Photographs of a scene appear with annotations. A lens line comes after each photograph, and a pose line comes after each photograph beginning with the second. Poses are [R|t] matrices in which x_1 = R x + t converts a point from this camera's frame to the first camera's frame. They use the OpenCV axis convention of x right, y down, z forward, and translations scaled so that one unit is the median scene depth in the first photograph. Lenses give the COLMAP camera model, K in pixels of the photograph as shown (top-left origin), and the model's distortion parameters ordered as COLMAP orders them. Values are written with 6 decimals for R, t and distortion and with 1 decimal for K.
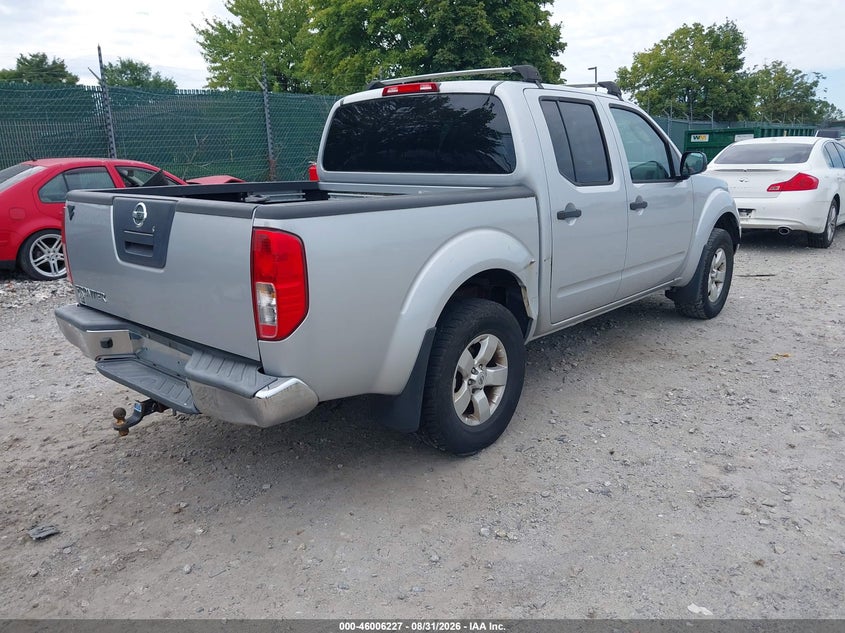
lens RADIAL K [[686.7, 0, 422.5], [0, 686.7, 316.5], [0, 0, 1]] dist [-0.008807, -0.009717]
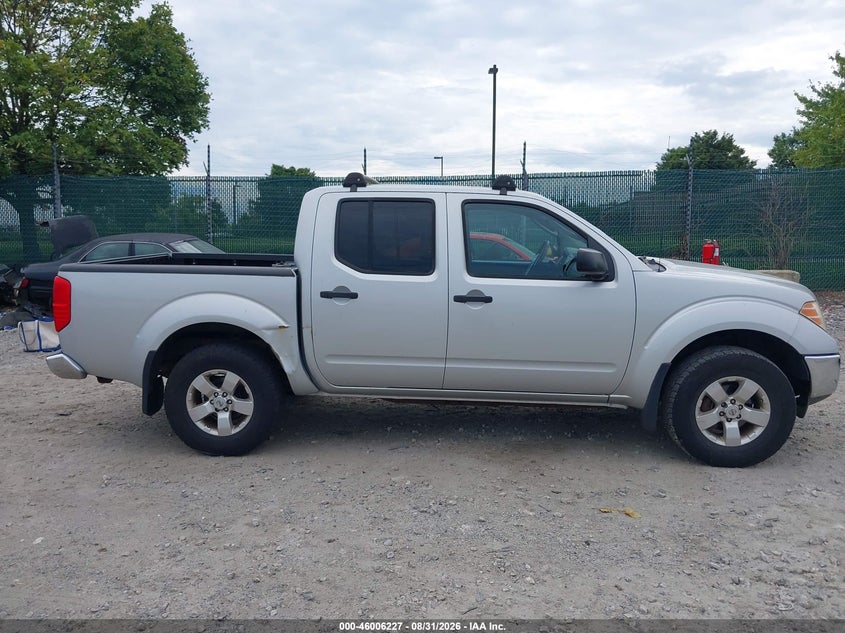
lens RADIAL K [[692.2, 0, 422.5], [0, 692.2, 316.5], [0, 0, 1]] dist [0.010188, 0.005397]
pose [[0.578868, 0.126468, -0.805555, 1.002529], [-0.203277, 0.979091, 0.007639, -0.119580], [0.789678, 0.159329, 0.592472, 0.326734]]
